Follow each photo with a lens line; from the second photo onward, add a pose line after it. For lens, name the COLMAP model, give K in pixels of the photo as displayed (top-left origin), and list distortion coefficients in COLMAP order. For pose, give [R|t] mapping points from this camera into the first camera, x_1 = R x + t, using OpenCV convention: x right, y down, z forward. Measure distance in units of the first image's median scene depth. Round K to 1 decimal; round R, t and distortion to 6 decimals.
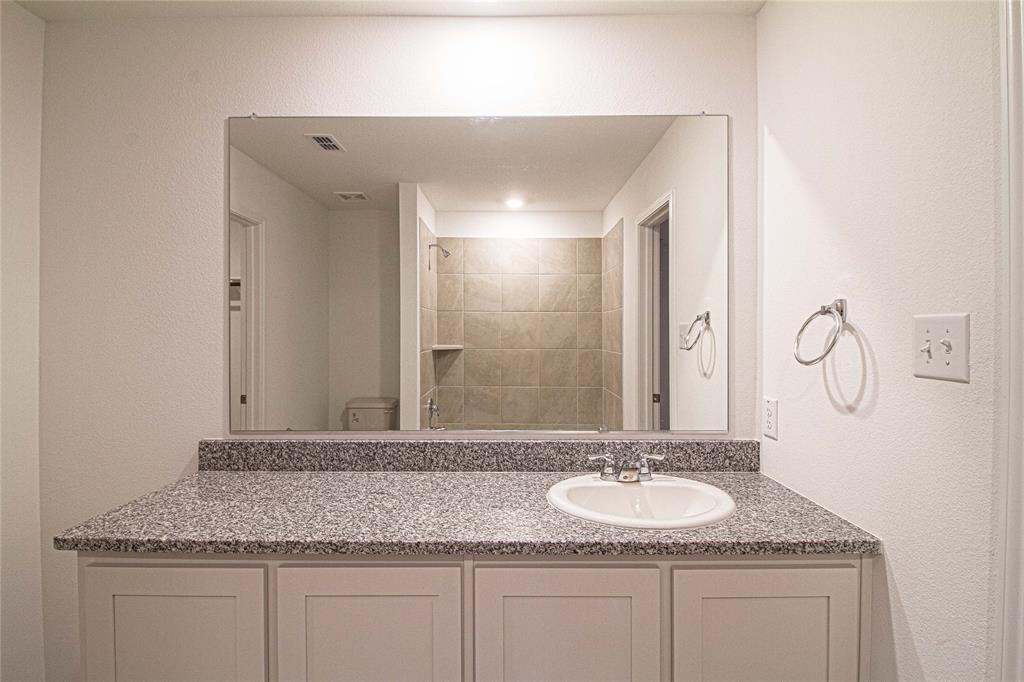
lens RADIAL K [[497.2, 0, 512.0], [0, 497.2, 341.0], [0, 0, 1]] dist [-0.000955, -0.000279]
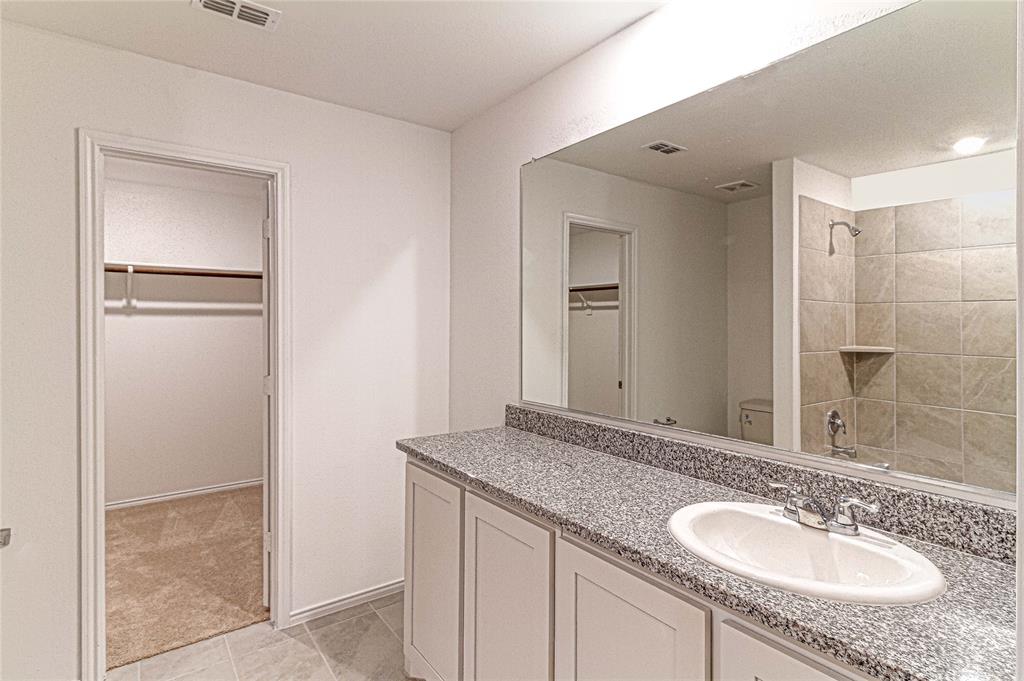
lens RADIAL K [[518.7, 0, 511.6], [0, 518.7, 338.1], [0, 0, 1]] dist [0.003570, 0.000284]
pose [[0.586801, 0.020674, -0.809467, 0.544669], [-0.023746, 0.999683, 0.008318, 0.003982], [0.809383, 0.014341, 0.587106, 0.158557]]
